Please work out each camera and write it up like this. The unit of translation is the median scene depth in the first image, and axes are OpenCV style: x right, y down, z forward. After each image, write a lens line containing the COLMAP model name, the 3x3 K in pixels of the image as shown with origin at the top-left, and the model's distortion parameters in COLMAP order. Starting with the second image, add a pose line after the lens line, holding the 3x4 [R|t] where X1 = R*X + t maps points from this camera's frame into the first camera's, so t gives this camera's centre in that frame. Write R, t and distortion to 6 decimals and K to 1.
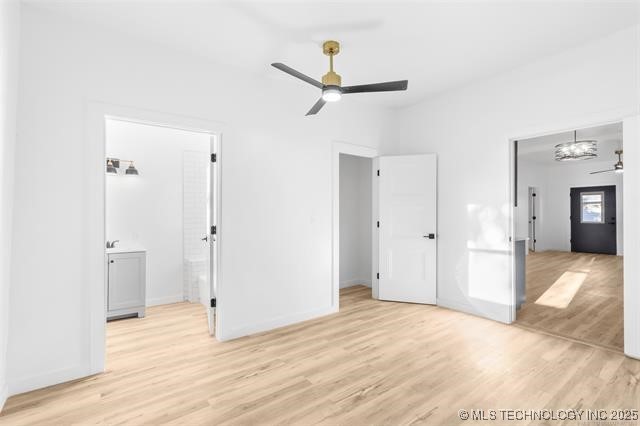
lens RADIAL K [[297.4, 0, 321.9], [0, 297.4, 211.3], [0, 0, 1]] dist [-0.003073, 0.000838]
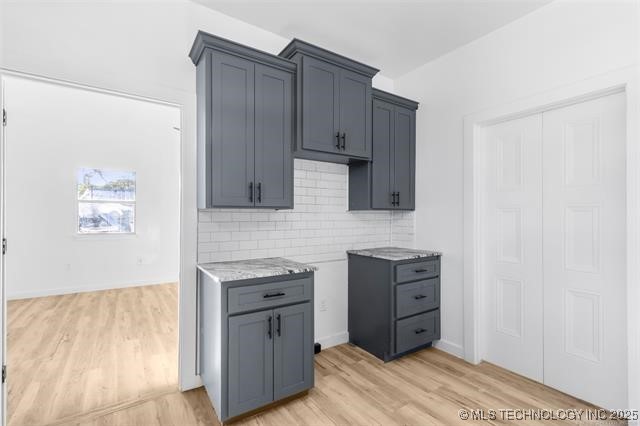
lens RADIAL K [[297.4, 0, 322.8], [0, 297.4, 216.3], [0, 0, 1]] dist [-0.003073, 0.000838]
pose [[-0.030273, 0.001957, -0.999540, 0.962451], [0.012178, 0.999925, 0.001589, 0.003238], [0.999467, -0.012124, -0.030295, 1.005463]]
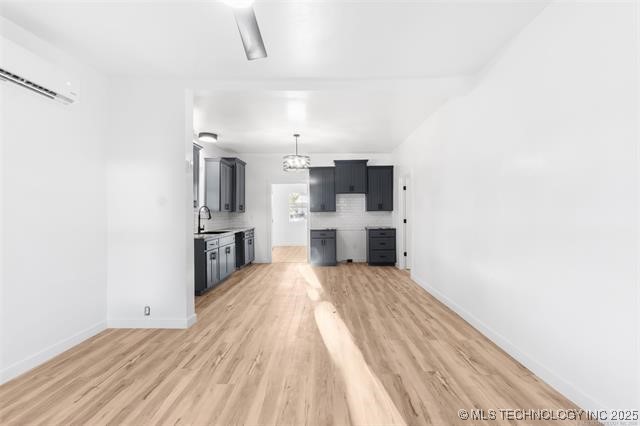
lens RADIAL K [[297.4, 0, 323.1], [0, 297.4, 212.5], [0, 0, 1]] dist [-0.003073, 0.000838]
pose [[-0.598288, 0.009271, -0.801228, 1.803356], [0.021721, 0.999753, -0.004651, 0.003085], [0.800987, -0.020186, -0.598341, 1.857243]]
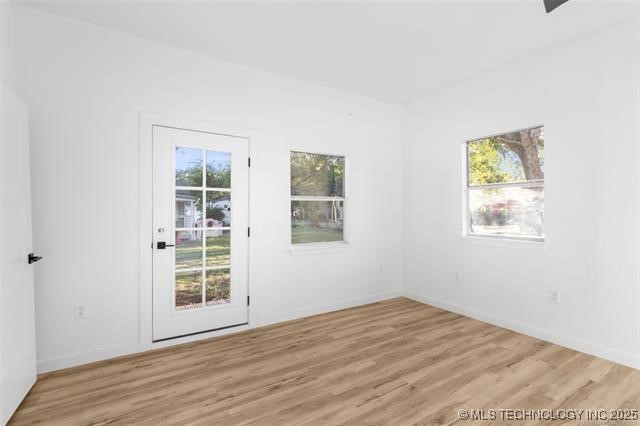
lens RADIAL K [[297.4, 0, 324.3], [0, 297.4, 212.4], [0, 0, 1]] dist [-0.003073, 0.000838]
pose [[-0.997824, 0.016119, 0.063926, 0.183780], [0.015501, 0.999828, -0.010152, 0.003178], [-0.064078, -0.009139, -0.997903, 0.875625]]
